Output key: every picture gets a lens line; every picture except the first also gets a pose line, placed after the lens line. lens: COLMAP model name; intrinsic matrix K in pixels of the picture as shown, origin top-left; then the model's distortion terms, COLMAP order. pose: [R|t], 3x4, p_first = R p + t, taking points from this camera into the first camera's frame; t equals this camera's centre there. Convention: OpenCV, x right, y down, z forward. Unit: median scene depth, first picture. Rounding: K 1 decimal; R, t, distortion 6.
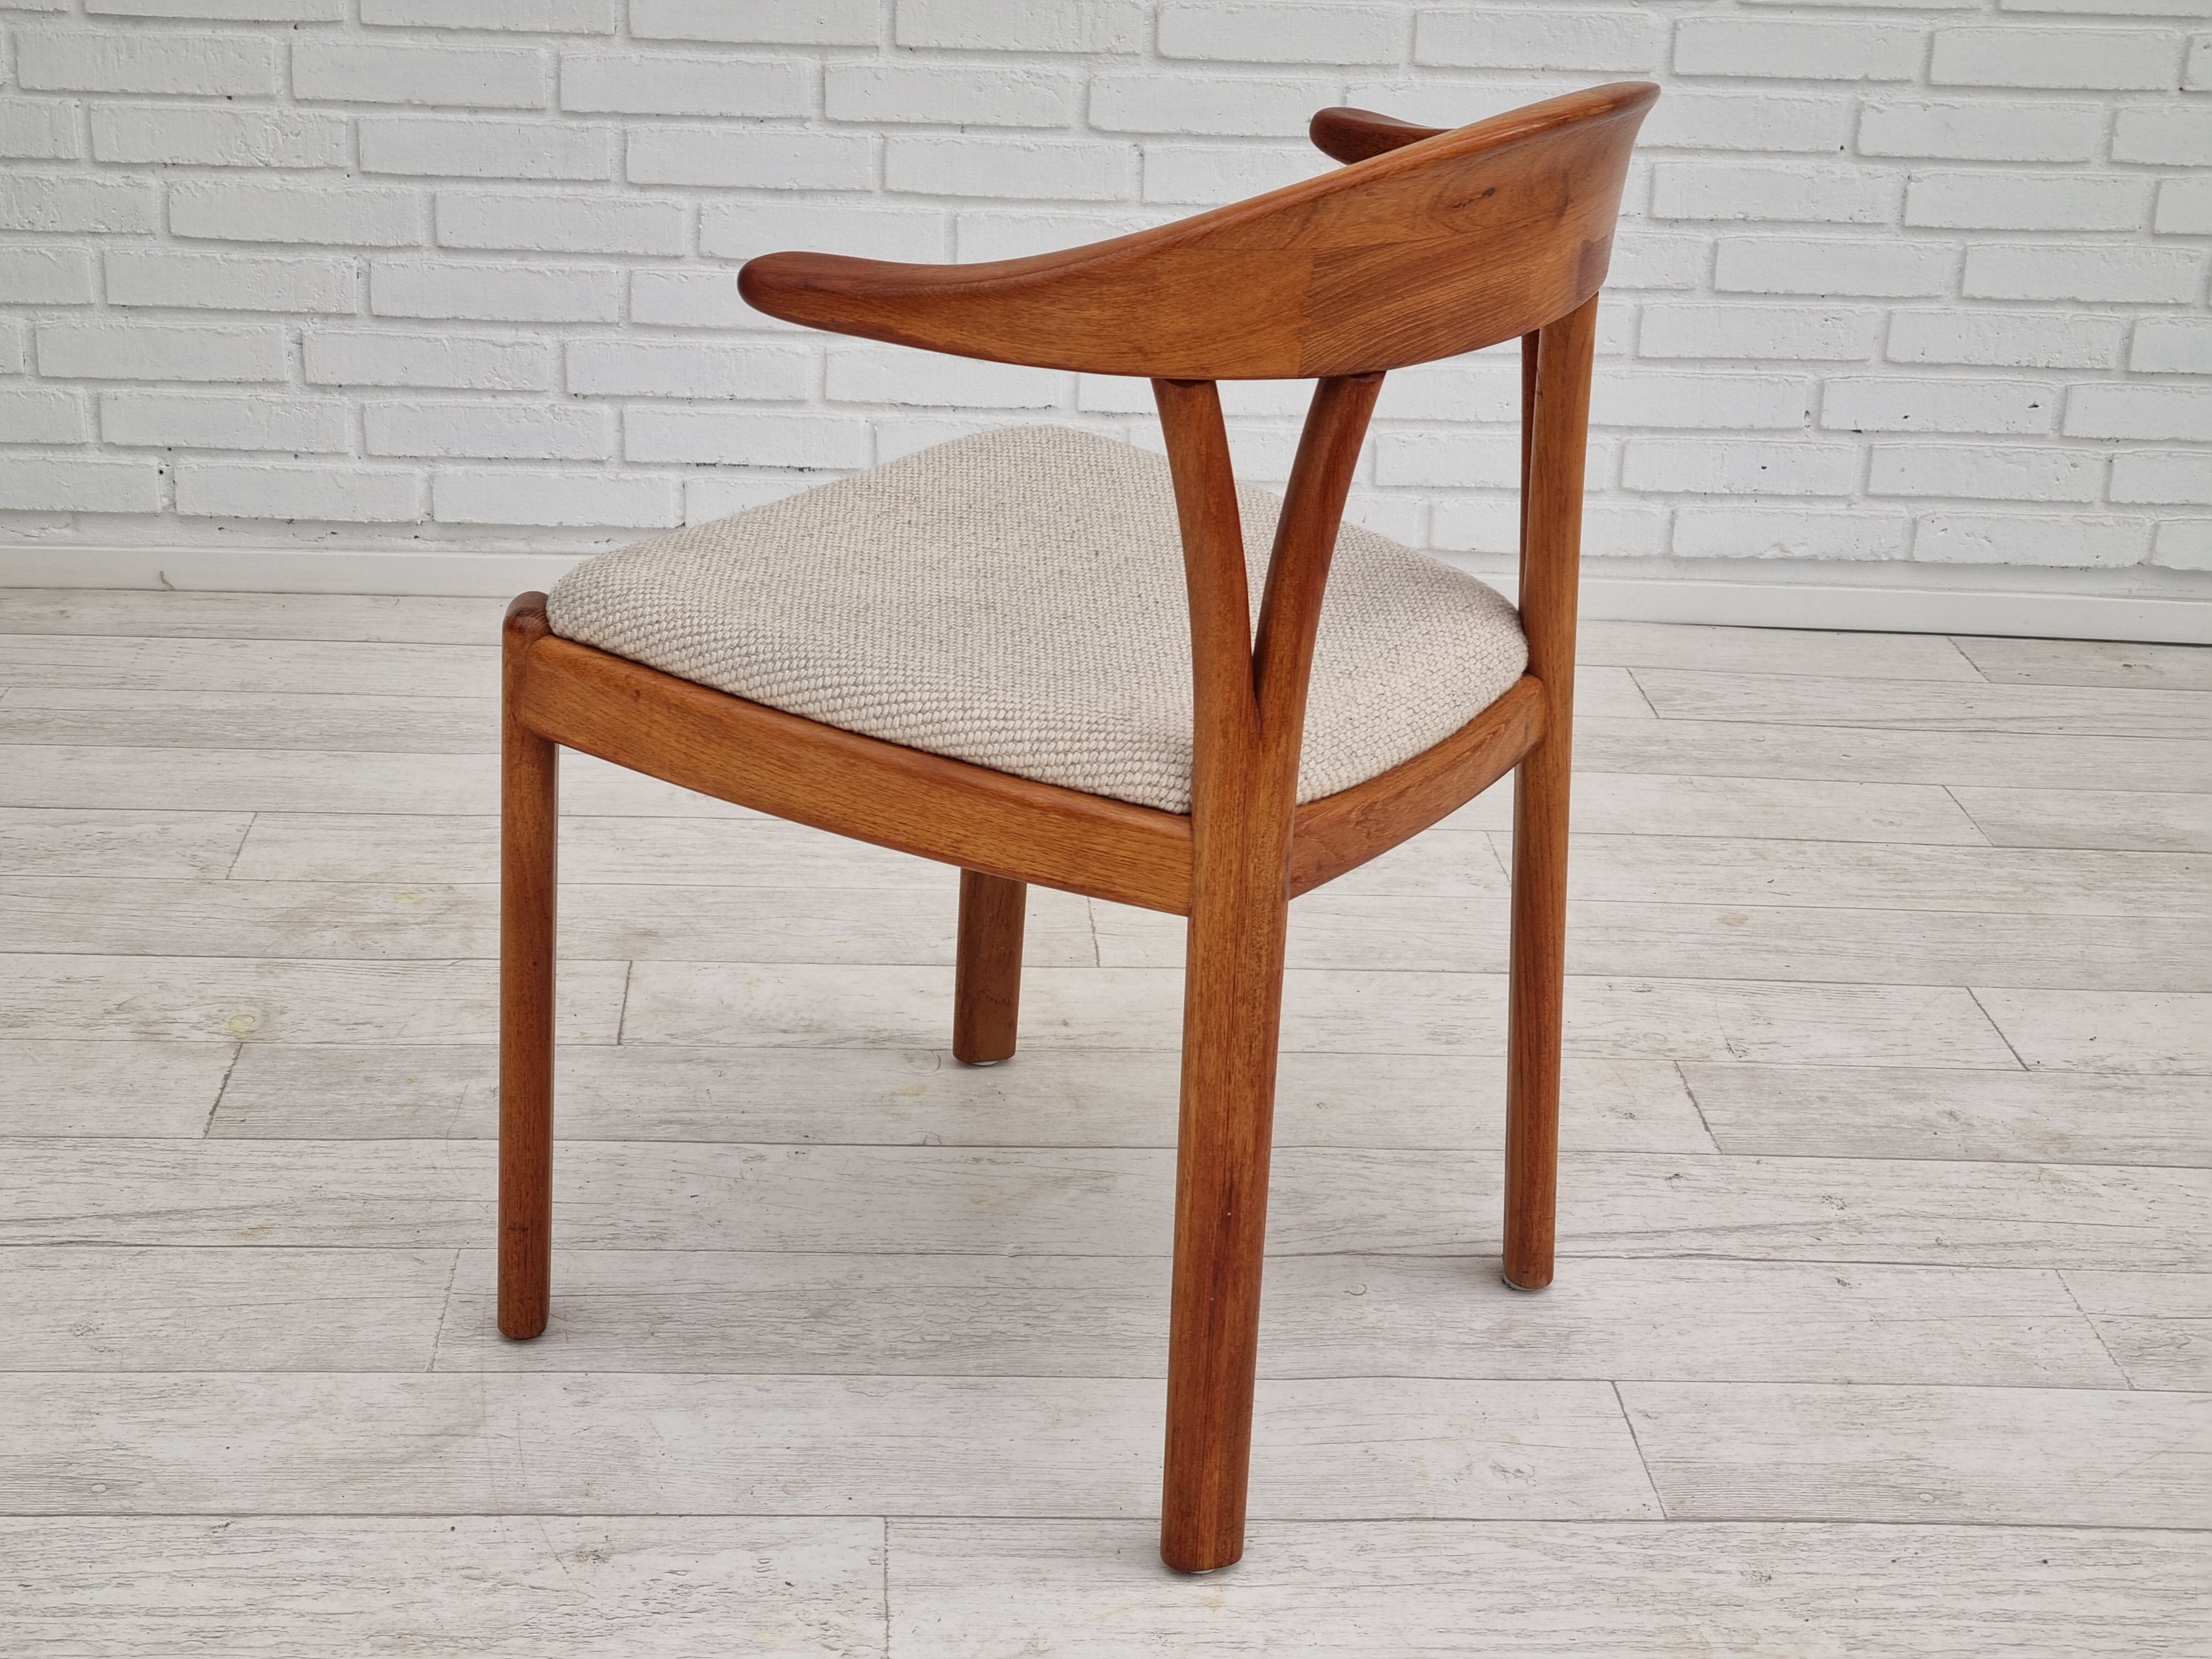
lens RADIAL K [[3396.9, 0, 1065.1], [0, 3396.9, 855.4], [0, 0, 1]] dist [0.056004, 0.000000]
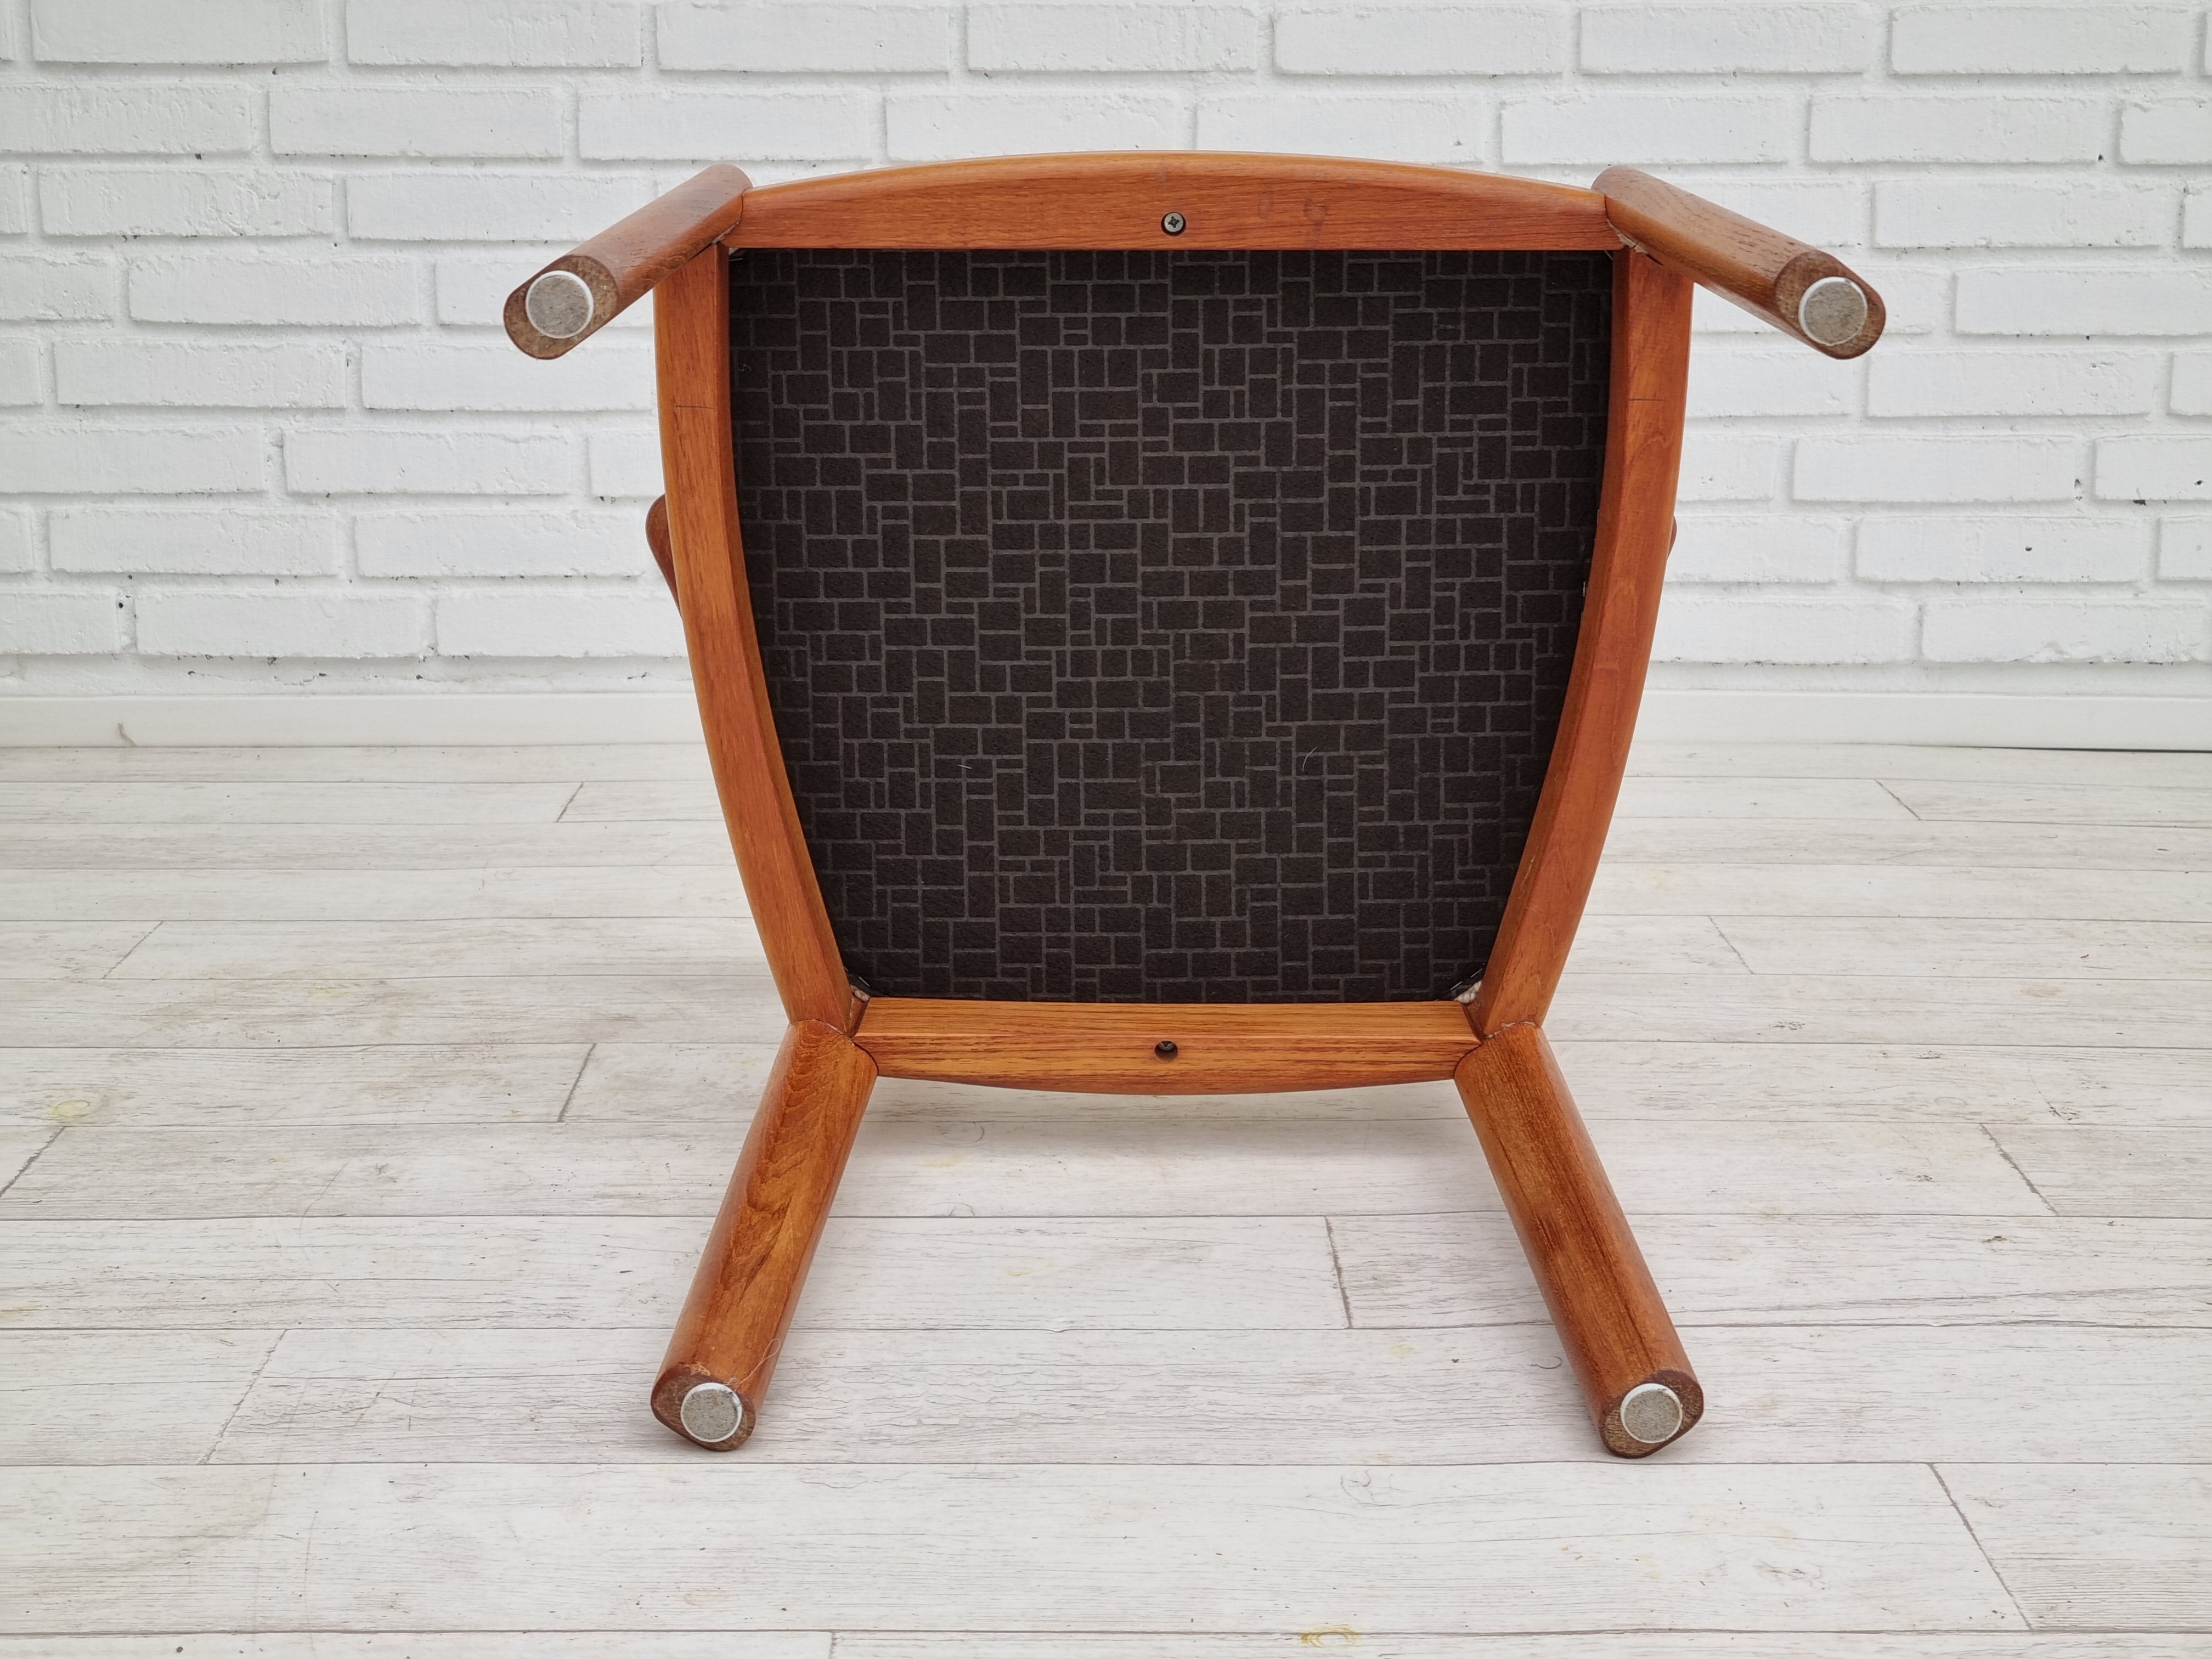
lens RADIAL K [[3396.9, 0, 1084.0], [0, 3396.9, 800.0], [0, 0, 1]] dist [0.056004, 0.000000]
pose [[0.998007, -0.028205, -0.056453, 0.026633], [0.018184, 0.985151, -0.170727, 0.105490], [0.060430, 0.169360, 0.983700, 0.229098]]
